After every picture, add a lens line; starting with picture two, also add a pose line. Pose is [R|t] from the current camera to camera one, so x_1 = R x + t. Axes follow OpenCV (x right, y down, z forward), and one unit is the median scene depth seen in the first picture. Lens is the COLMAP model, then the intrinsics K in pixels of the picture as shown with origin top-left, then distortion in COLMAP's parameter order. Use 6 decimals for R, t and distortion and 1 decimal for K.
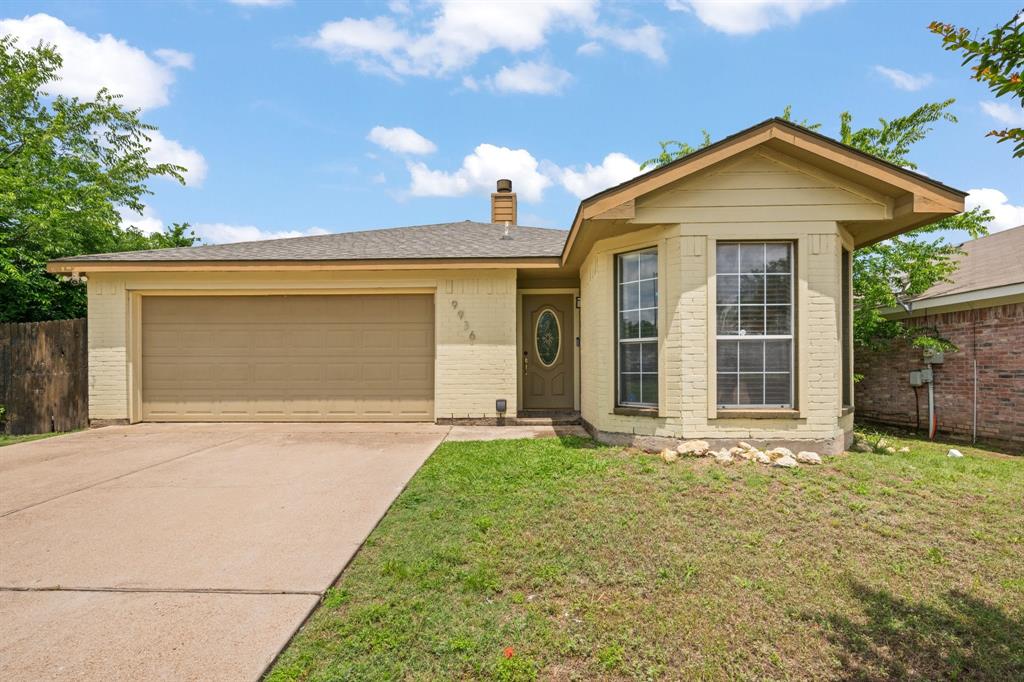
lens RADIAL K [[473.1, 0, 510.8], [0, 473.1, 368.1], [0, 0, 1]] dist [0.000543, -0.000137]
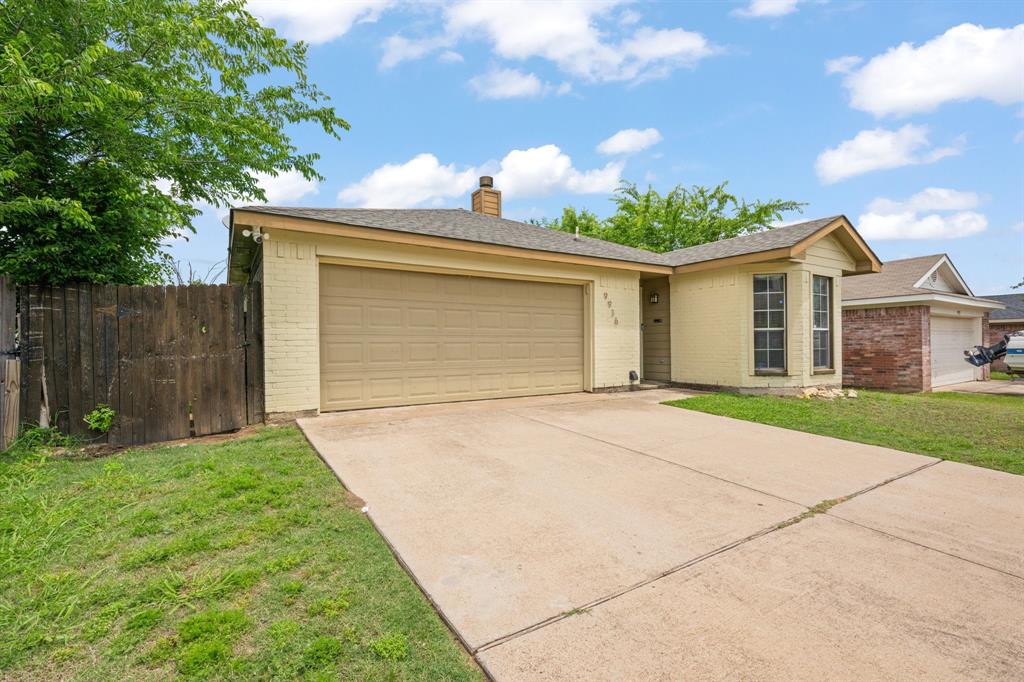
lens RADIAL K [[465.8, 0, 512.0], [0, 465.8, 341.0], [0, 0, 1]] dist [0.000049, -0.000034]
pose [[0.828321, 0.003275, 0.560245, -1.003639], [0.002323, 0.999954, -0.009279, -0.004702], [-0.560249, 0.008987, 0.828275, 0.125927]]
